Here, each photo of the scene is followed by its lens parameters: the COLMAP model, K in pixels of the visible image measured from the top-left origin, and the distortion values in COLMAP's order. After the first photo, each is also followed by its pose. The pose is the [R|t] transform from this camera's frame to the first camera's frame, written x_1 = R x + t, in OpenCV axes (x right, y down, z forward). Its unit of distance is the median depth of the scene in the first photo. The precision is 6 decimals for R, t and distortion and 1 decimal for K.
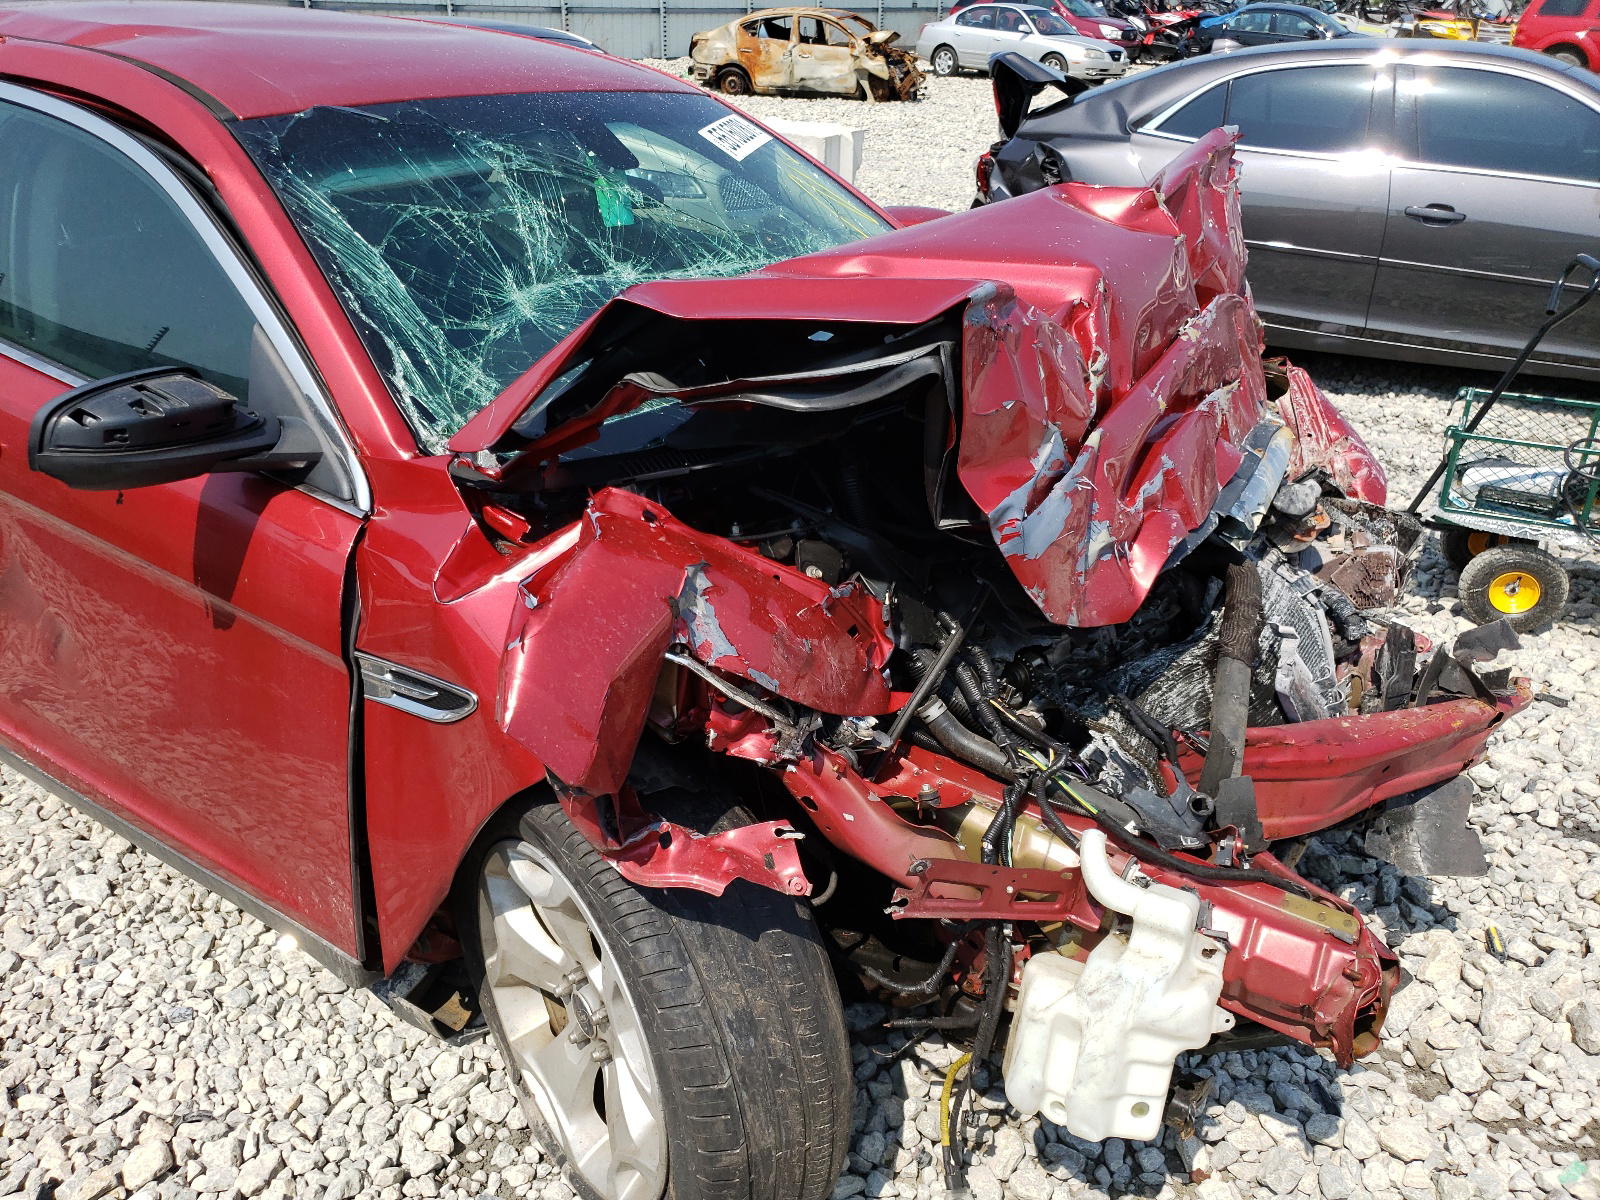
lens RADIAL K [[1288.6, 0, 800.0], [0, 1288.6, 600.0], [0, 0, 1]] dist [-0.013813, 0.054012]
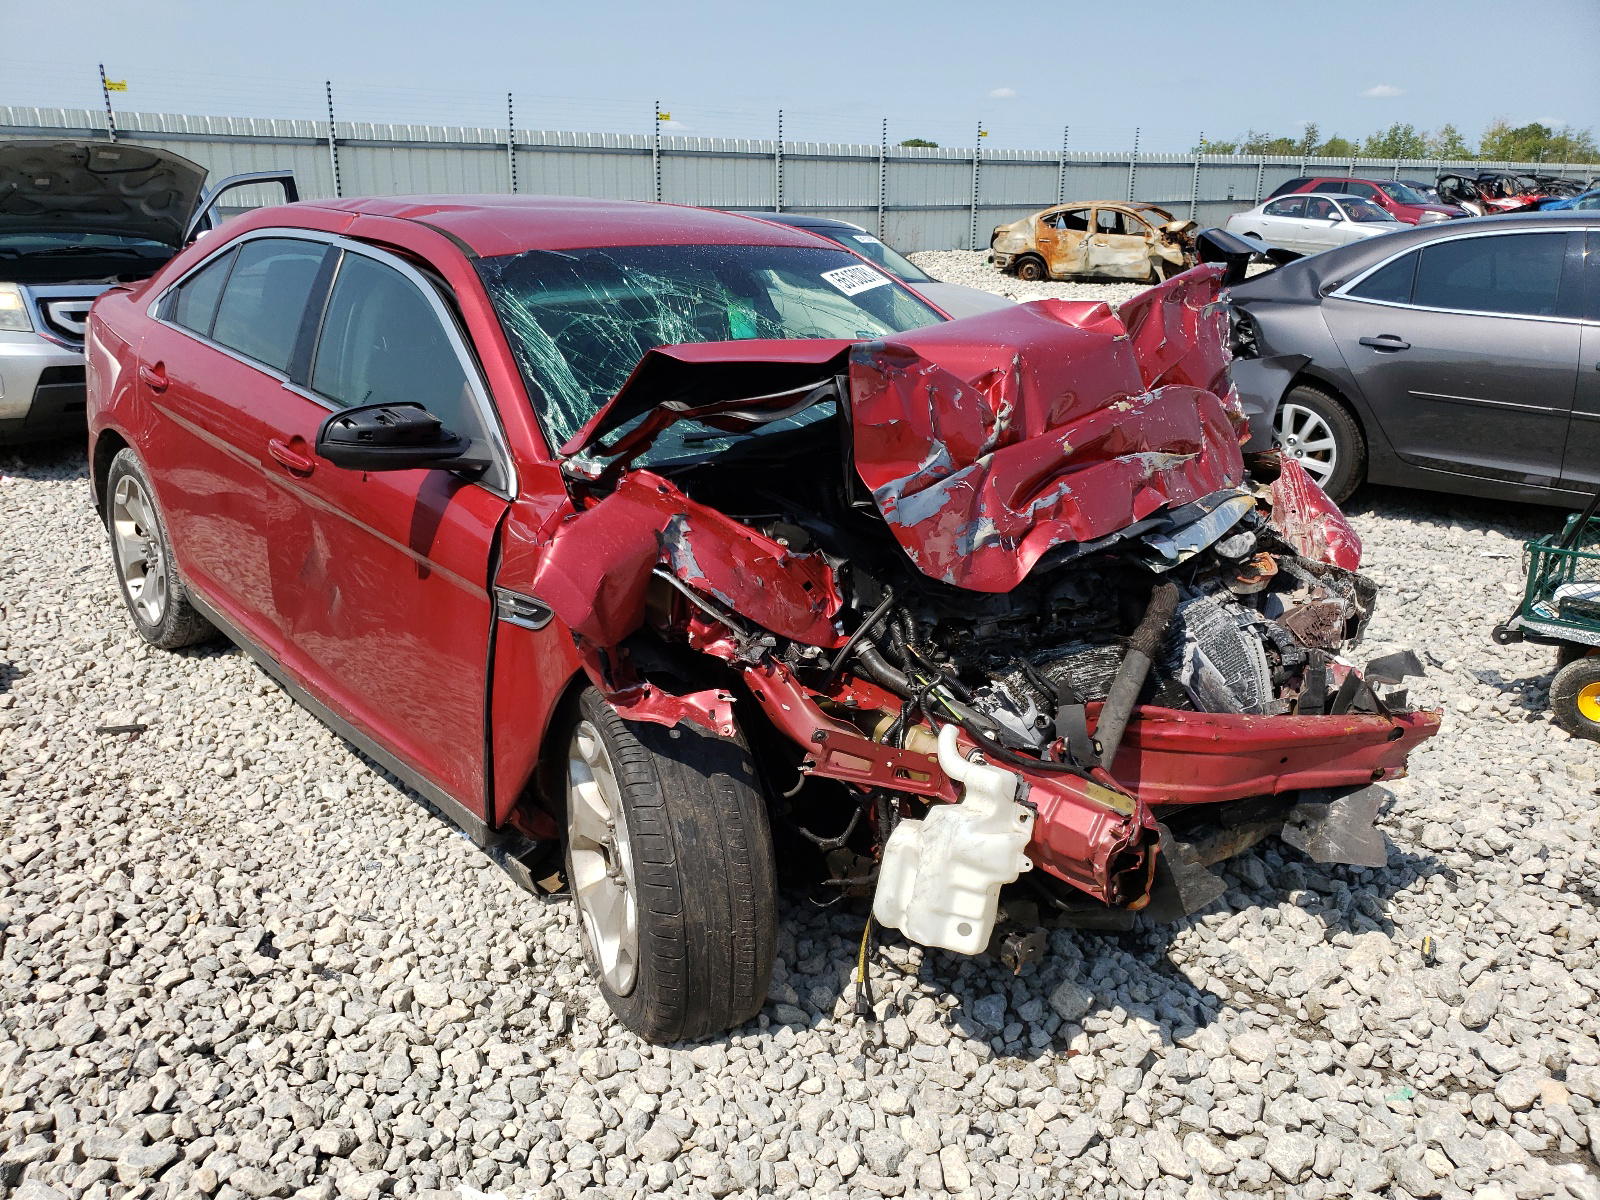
lens RADIAL K [[1305.3, 0, 800.9], [0, 1305.3, 583.9], [0, 0, 1]] dist [0.025867, 0.004462]
pose [[0.969422, 0.049926, -0.240266, 0.324736], [-0.085765, 0.986273, -0.141101, 0.193961], [0.229924, 0.157393, 0.960397, -0.340029]]
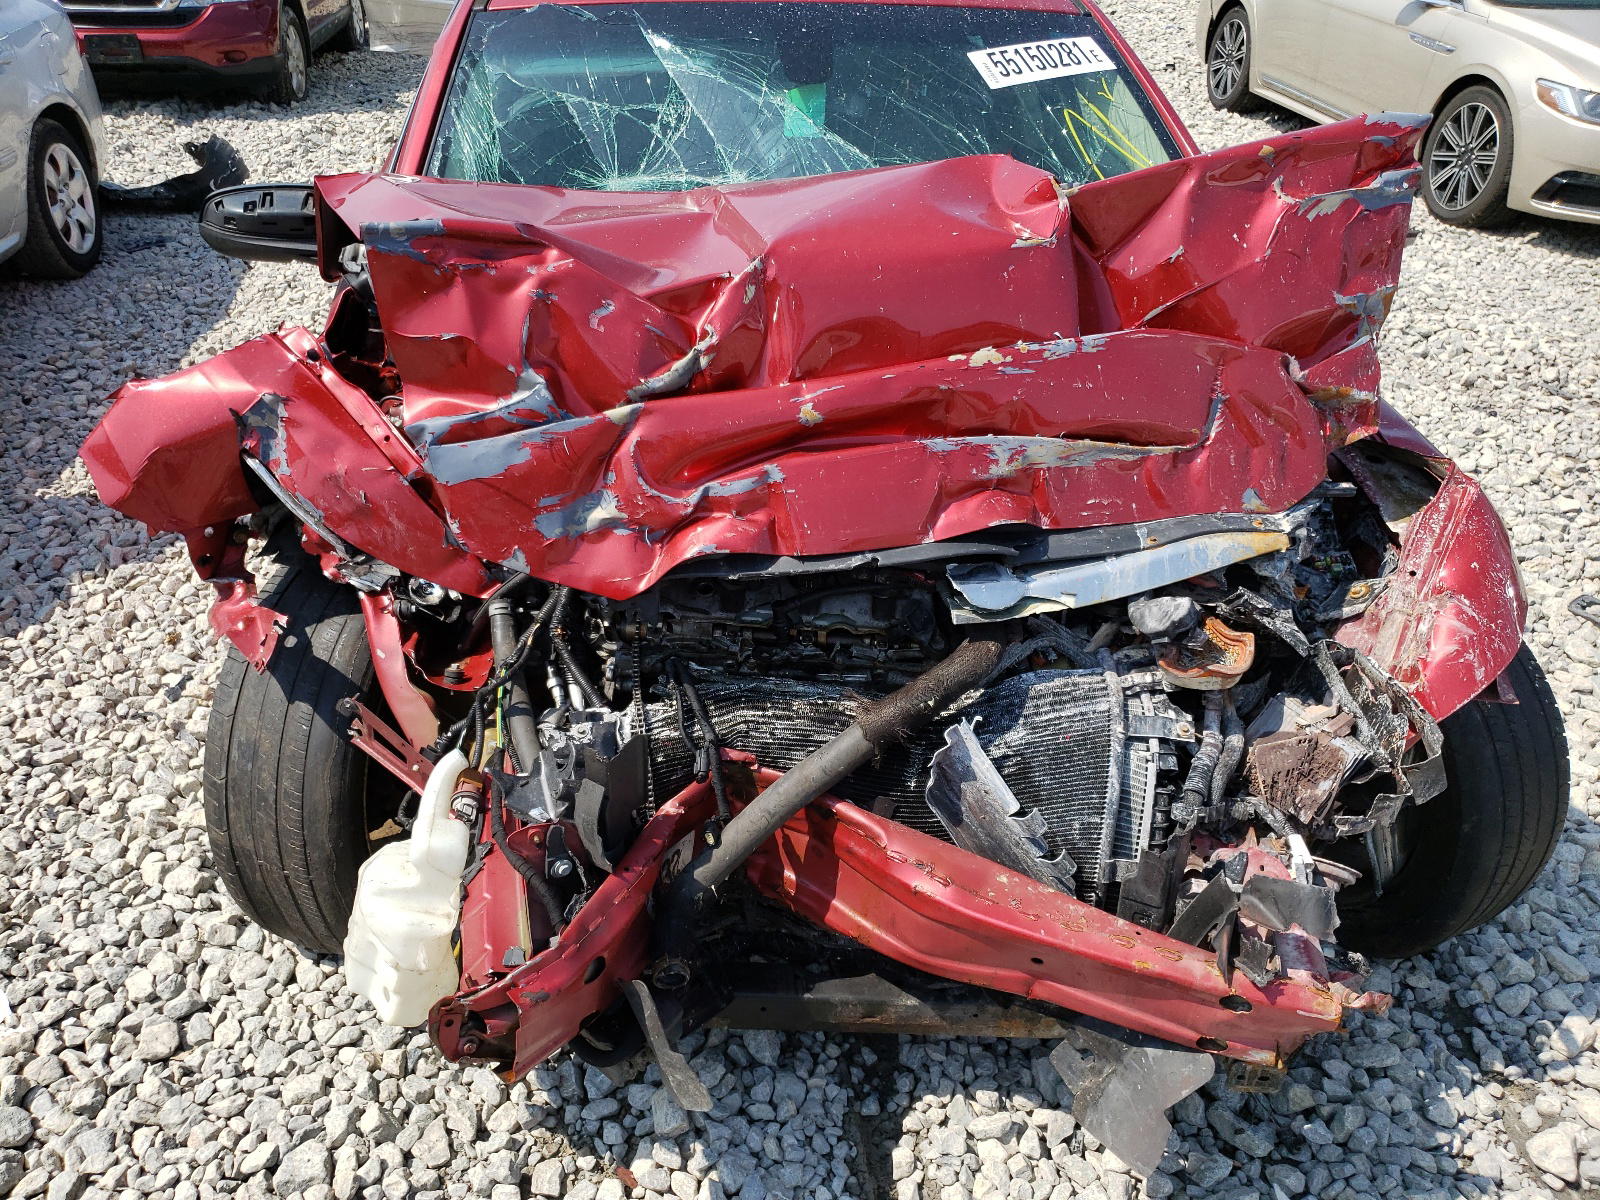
lens RADIAL K [[1305.3, 0, 800.9], [0, 1305.3, 583.9], [0, 0, 1]] dist [0.025867, 0.004462]
pose [[0.641506, 0.369183, -0.672439, 0.872285], [-0.322127, 0.925191, 0.200641, -0.207754], [0.696207, 0.087898, 0.712439, 0.335712]]
